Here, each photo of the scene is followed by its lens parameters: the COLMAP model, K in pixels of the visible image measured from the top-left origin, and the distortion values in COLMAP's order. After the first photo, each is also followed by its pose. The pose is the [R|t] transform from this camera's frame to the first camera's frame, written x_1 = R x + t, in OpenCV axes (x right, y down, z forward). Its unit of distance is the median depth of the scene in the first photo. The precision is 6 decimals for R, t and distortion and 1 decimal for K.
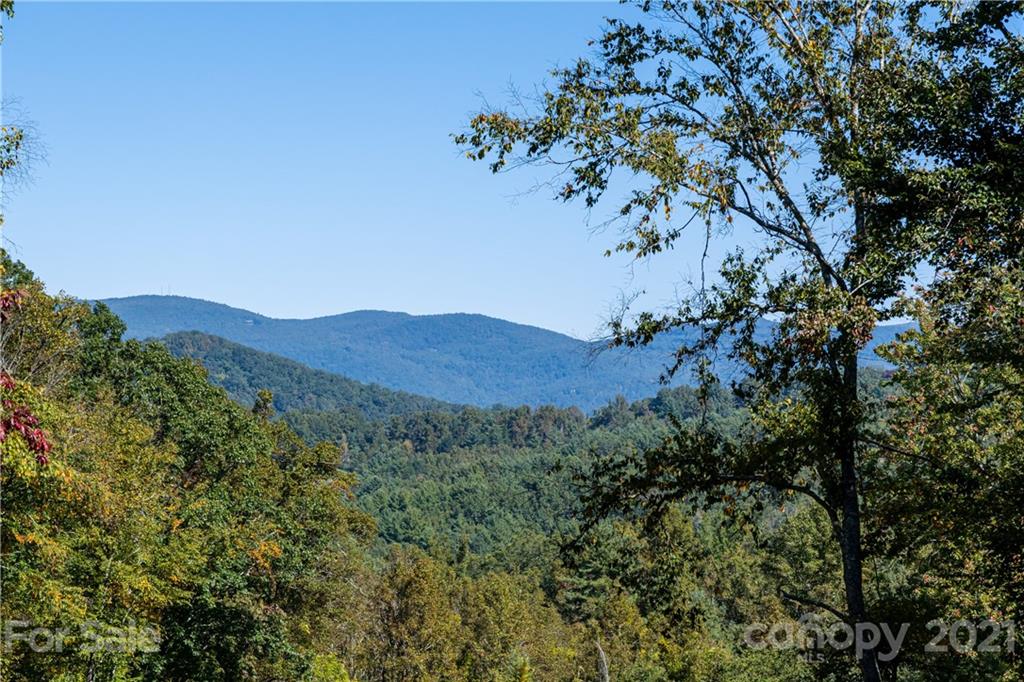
lens RADIAL K [[2940.5, 0, 511.0], [0, 2940.5, 339.4], [0, 0, 1]] dist [0.188018, 0.000000]
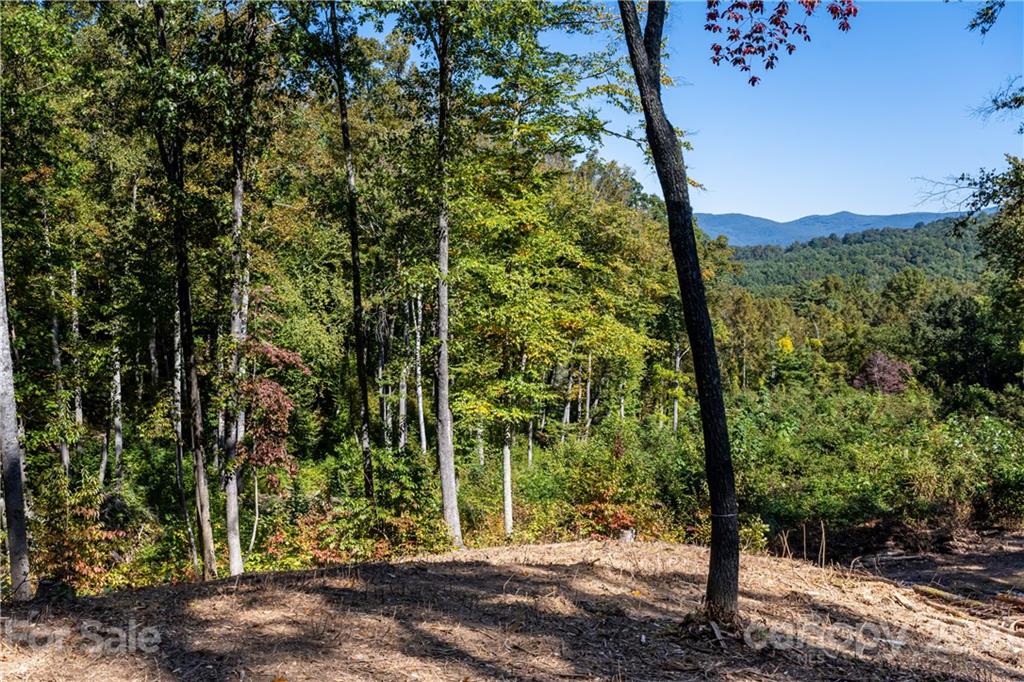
lens RADIAL K [[888.0, 0, 513.0], [0, 888.0, 343.7], [0, 0, 1]] dist [0.000439, 0.000523]
pose [[0.980183, 0.013586, -0.197626, -0.075250], [0.005374, 0.995454, 0.095088, 0.046872], [0.198020, -0.094266, 0.975655, 0.199529]]
